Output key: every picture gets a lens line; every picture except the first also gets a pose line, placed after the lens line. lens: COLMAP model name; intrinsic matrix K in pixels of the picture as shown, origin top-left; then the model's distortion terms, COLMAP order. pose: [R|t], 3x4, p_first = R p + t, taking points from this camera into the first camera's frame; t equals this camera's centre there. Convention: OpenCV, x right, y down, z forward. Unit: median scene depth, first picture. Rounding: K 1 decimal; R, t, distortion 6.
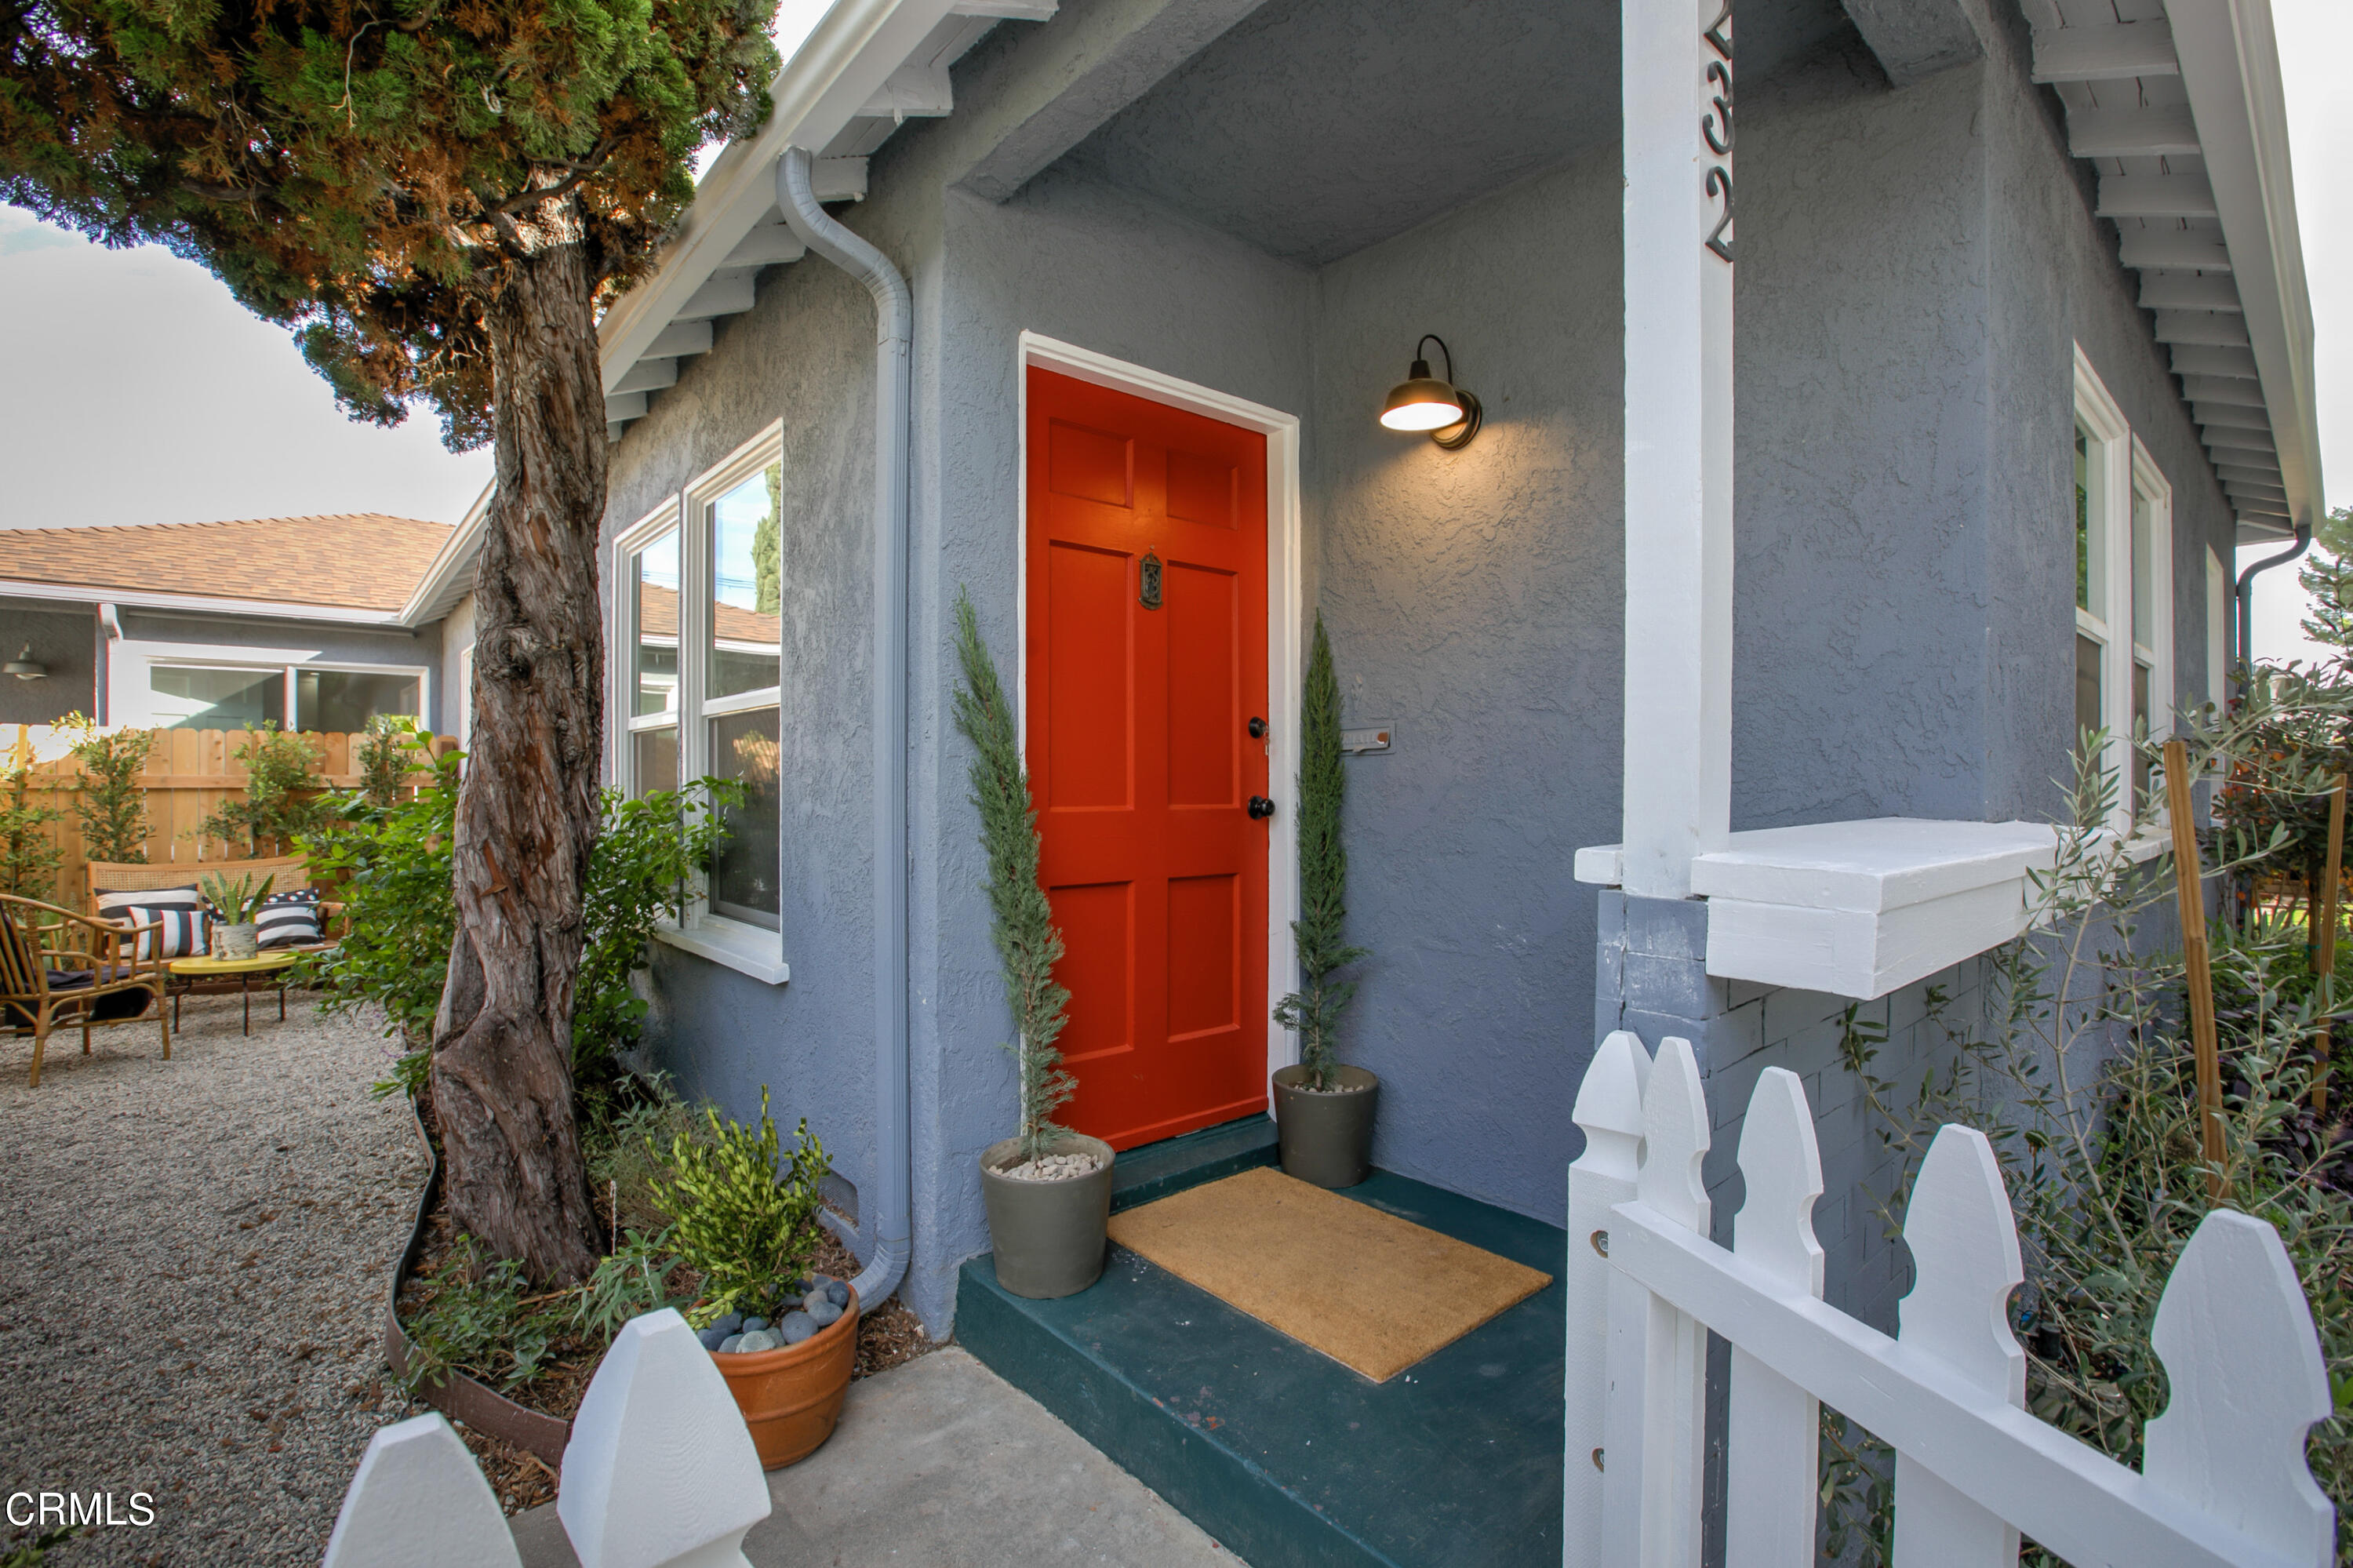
lens RADIAL K [[1100.6, 0, 1176.5], [0, 1100.6, 784.0], [0, 0, 1]] dist [-0.045686, 0.015292]
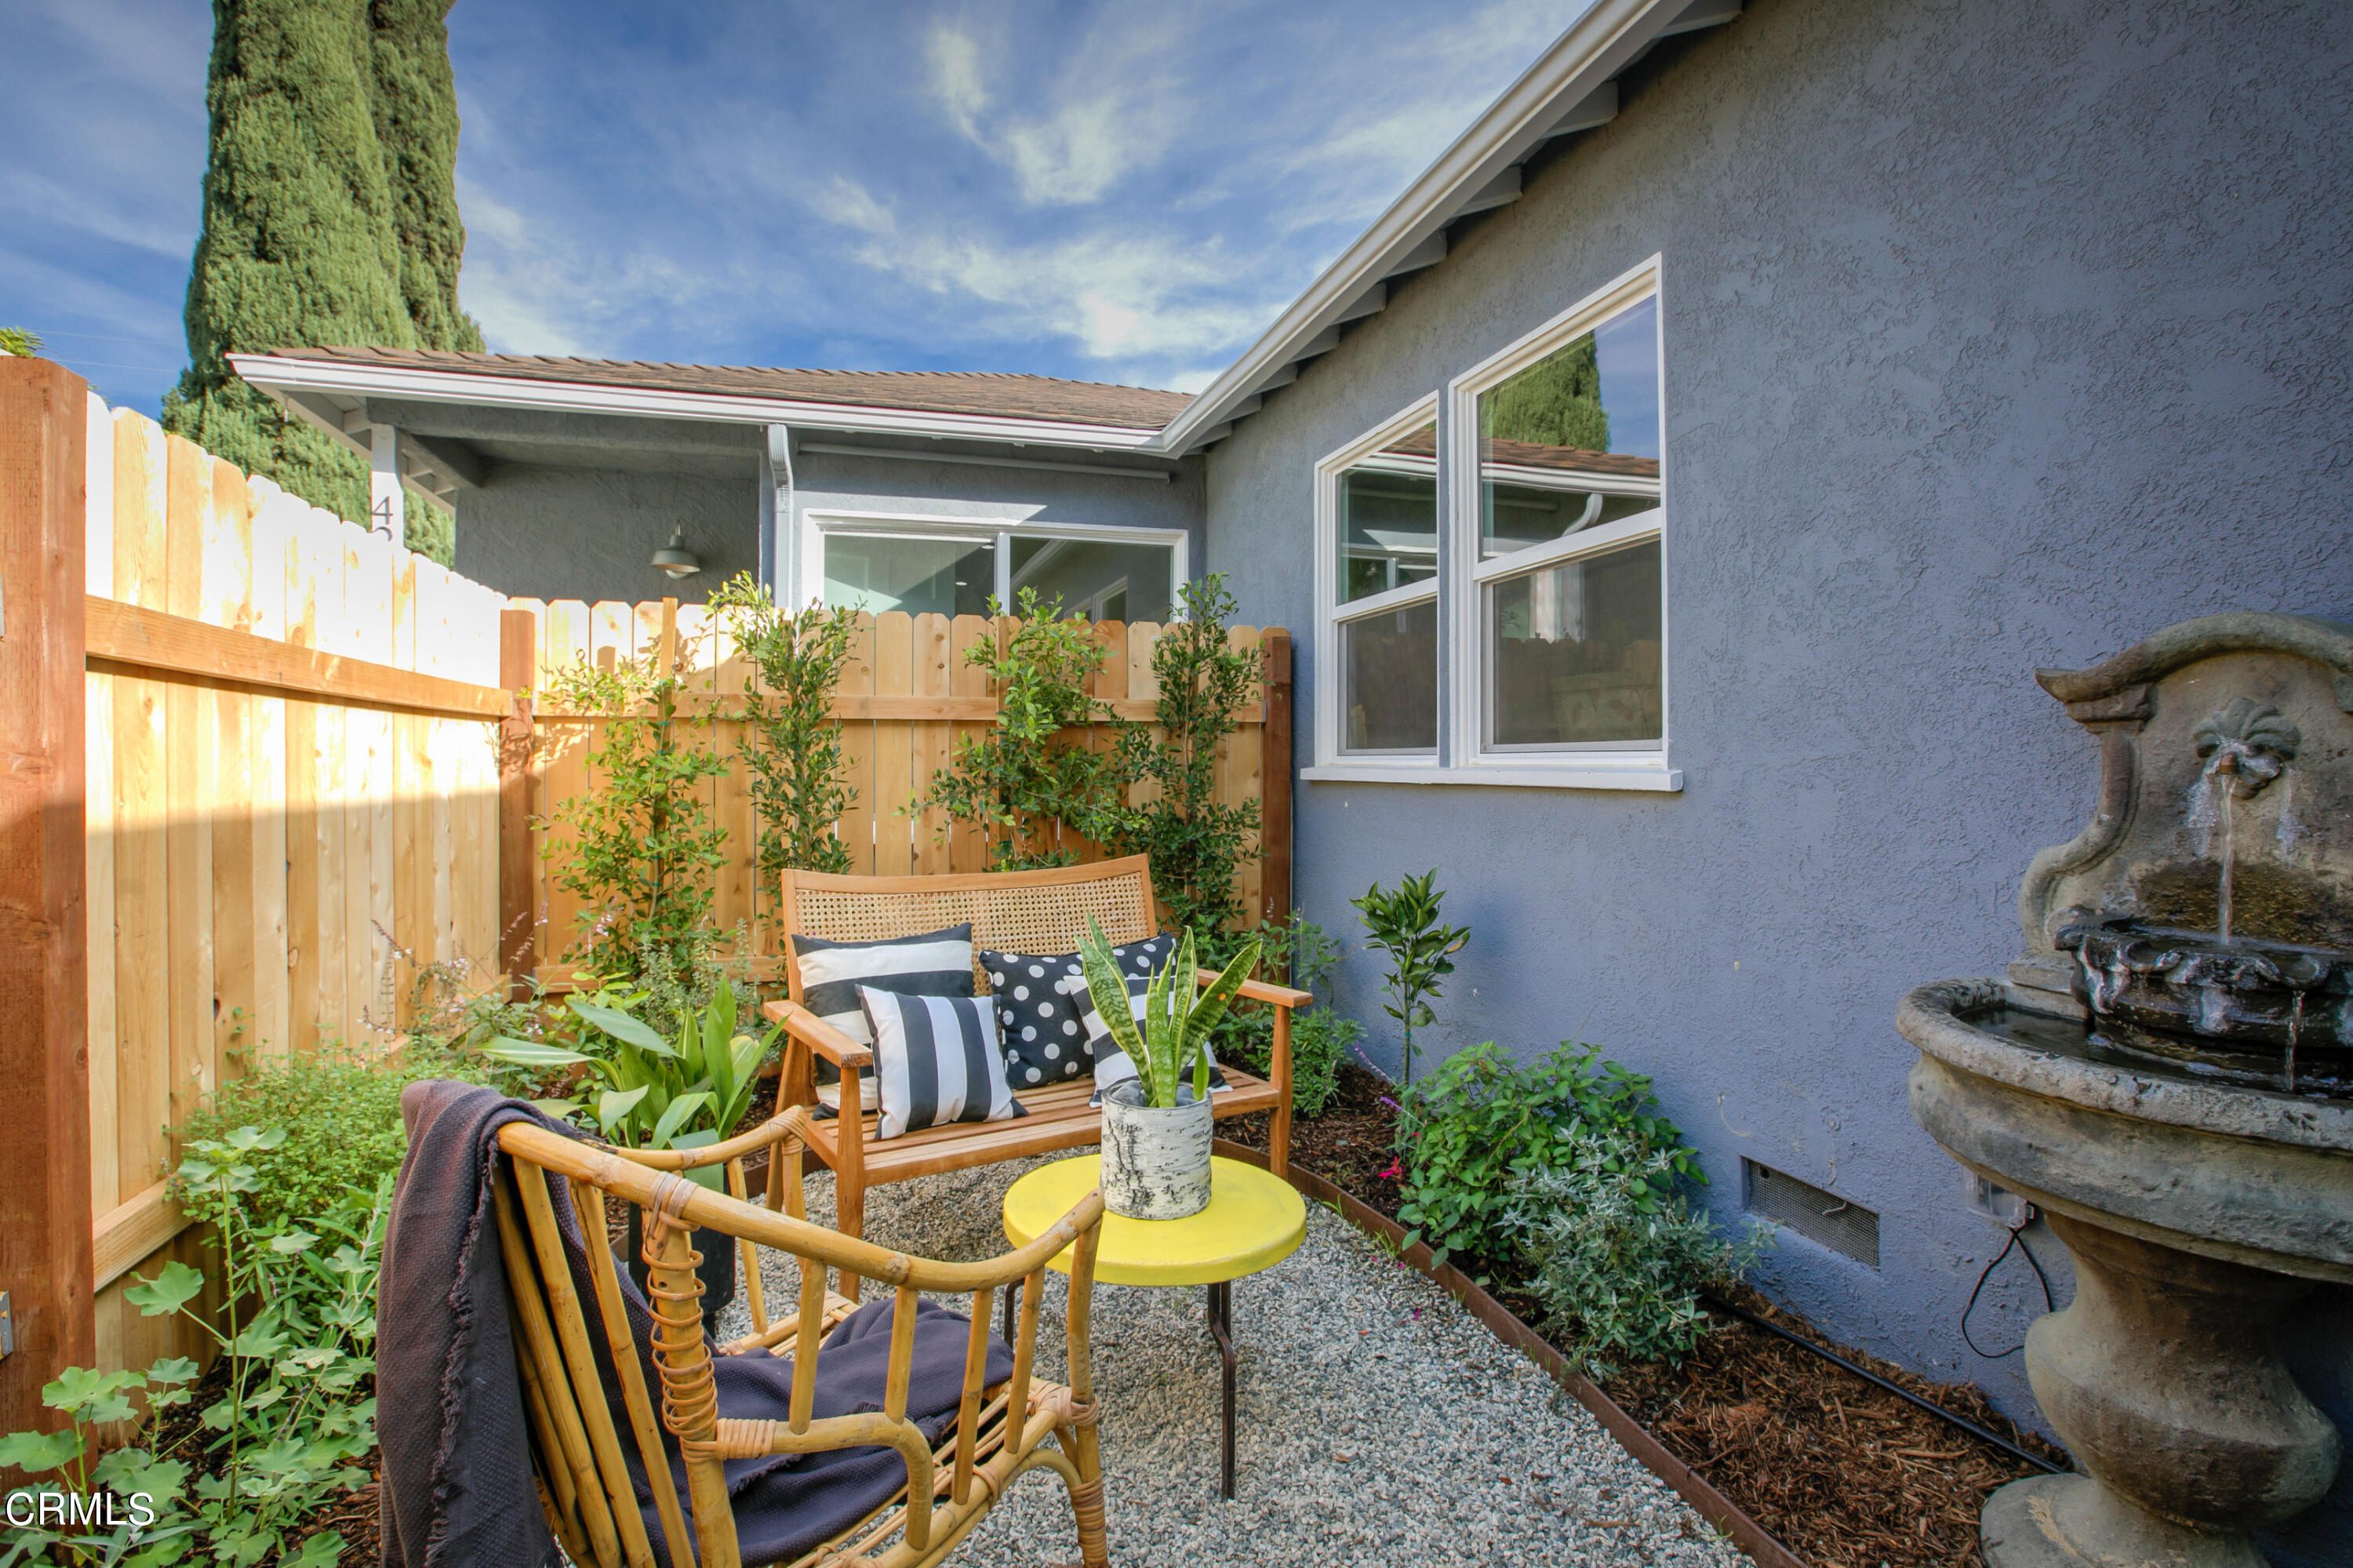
lens RADIAL K [[1090.7, 0, 1116.7], [0, 1090.7, 758.1], [0, 0, 1]] dist [-0.027202, 0.011007]
pose [[0.904095, 0.001026, -0.427331, -1.571933], [-0.001998, 0.999996, -0.001826, 0.064068], [0.427328, 0.002505, 0.904093, 1.464585]]
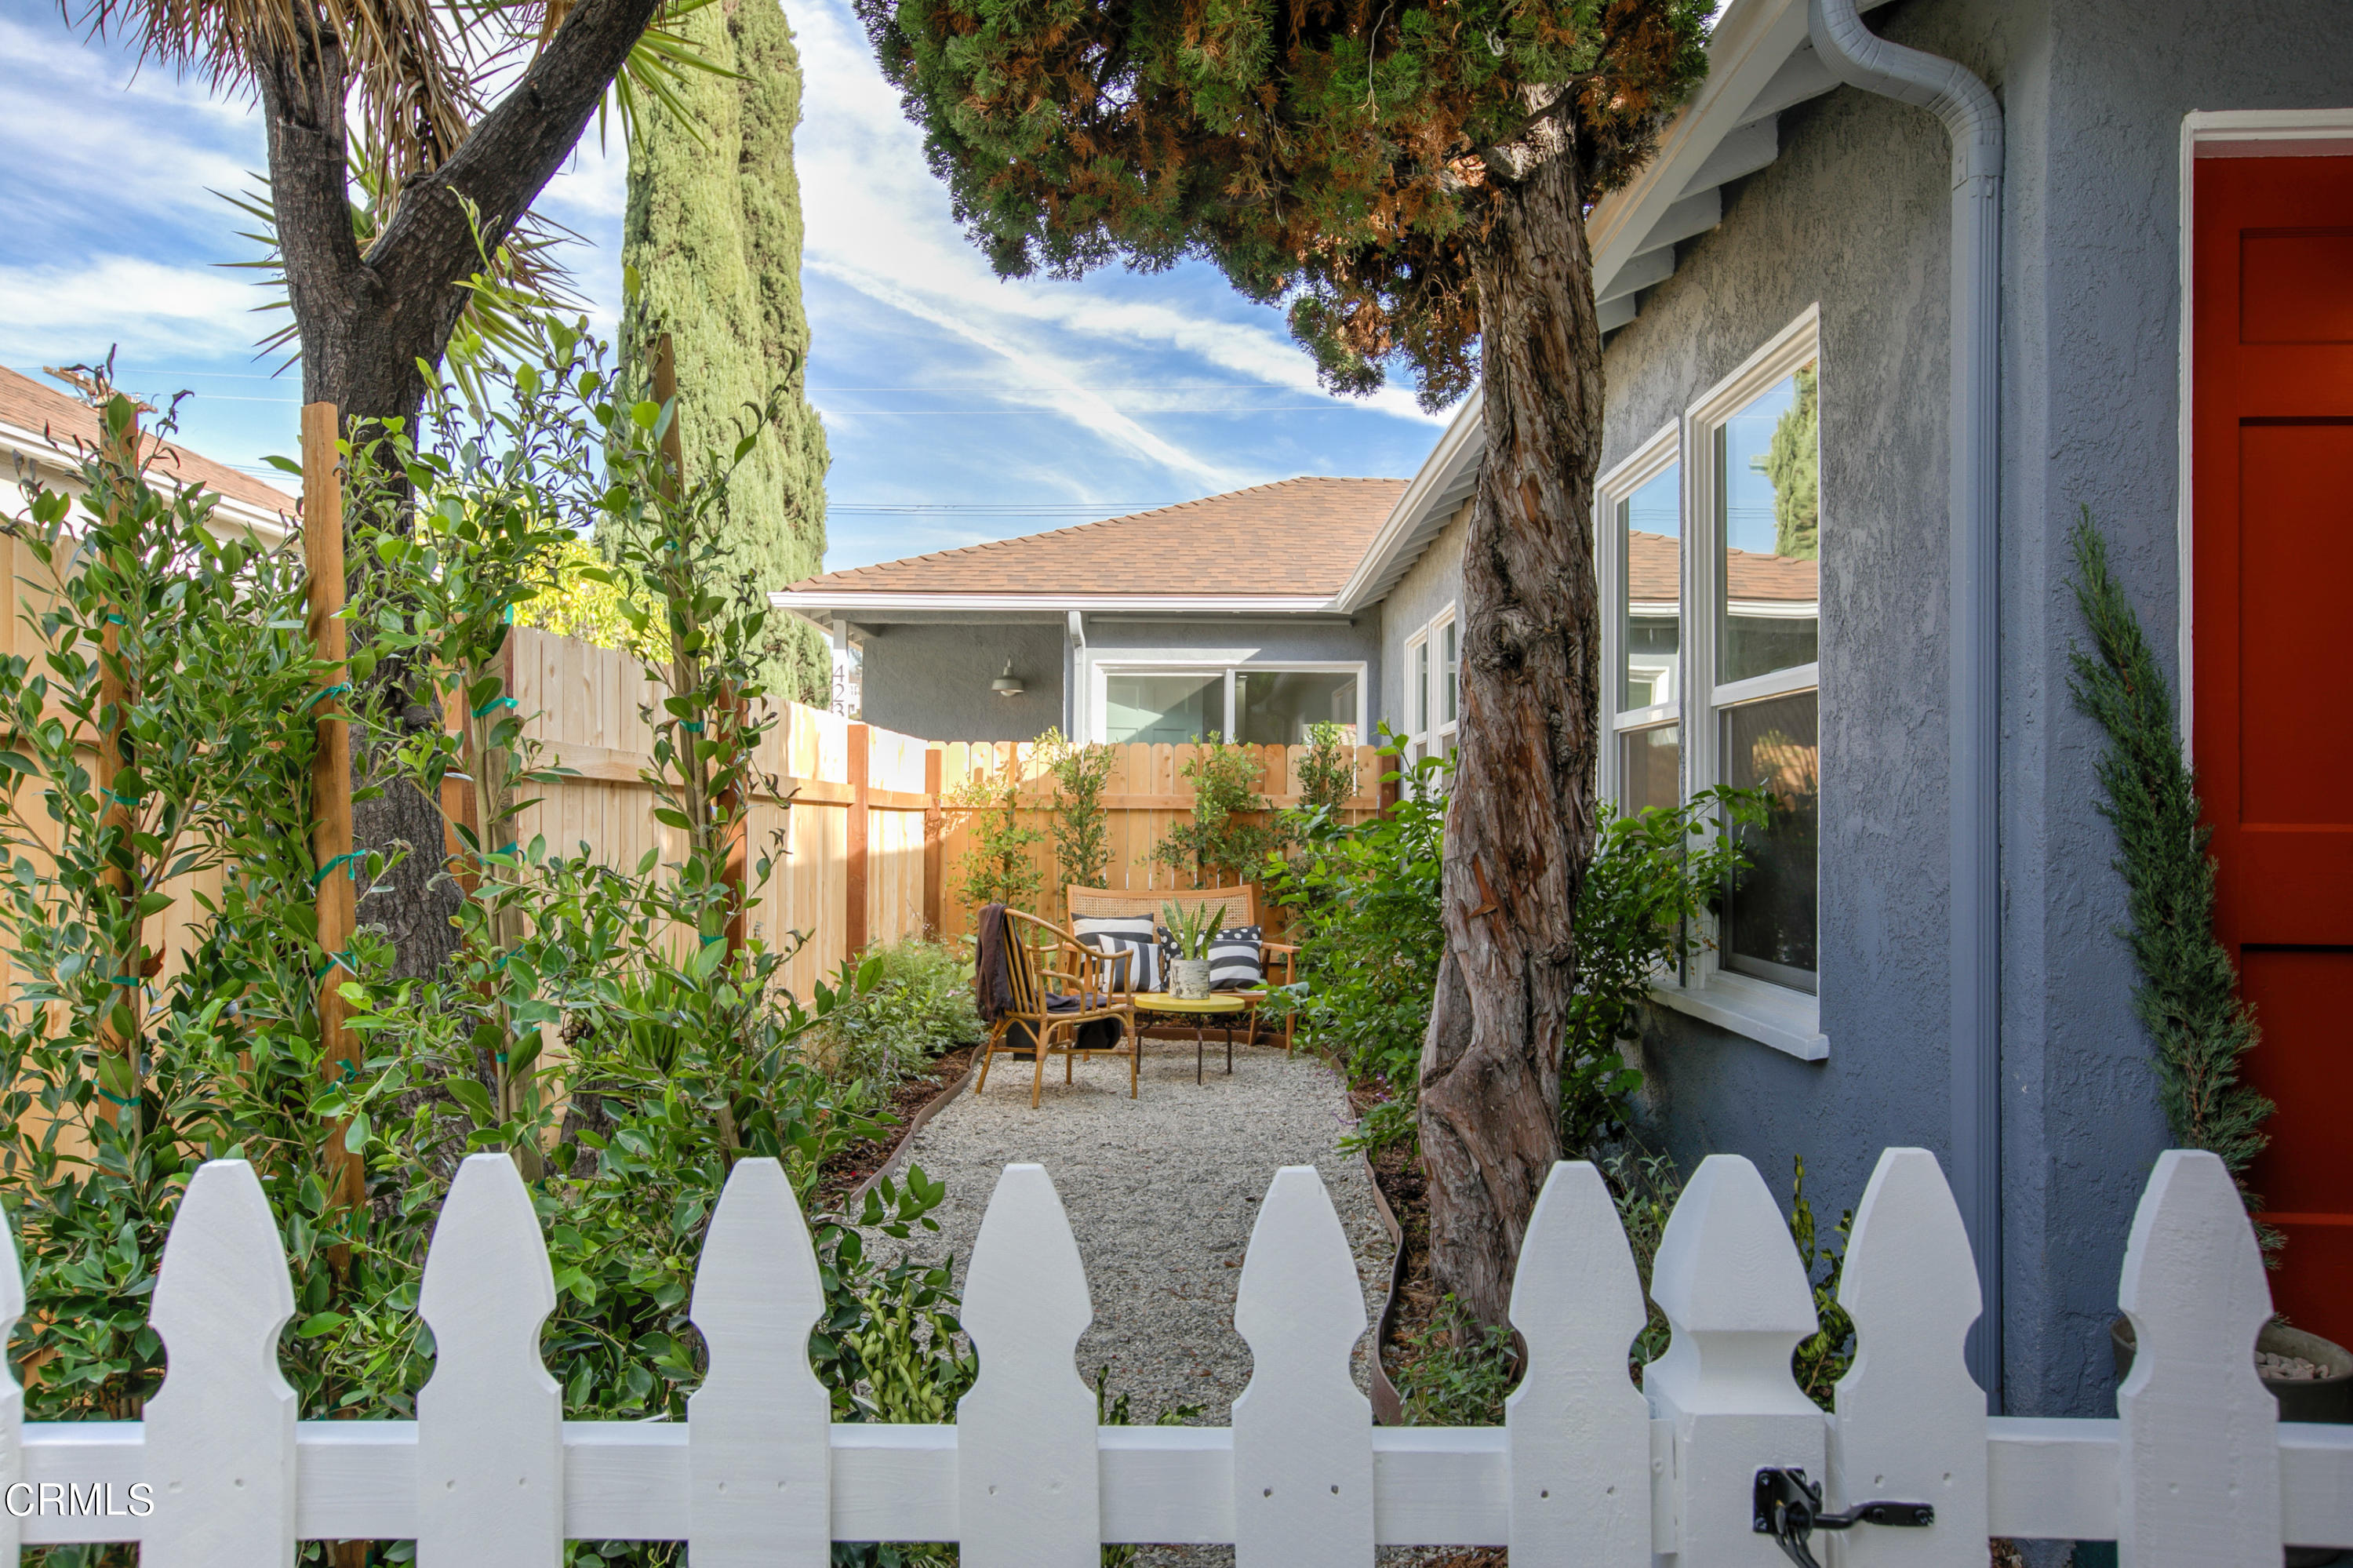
lens RADIAL K [[1698.1, 0, 1121.9], [0, 1698.1, 788.6], [0, 0, 1]] dist [-0.046725, 0.089026]
pose [[0.741796, -0.004316, -0.670612, 0.066569], [-0.007123, 0.999872, -0.014314, 0.019382], [0.670588, 0.015395, 0.741670, -0.197146]]
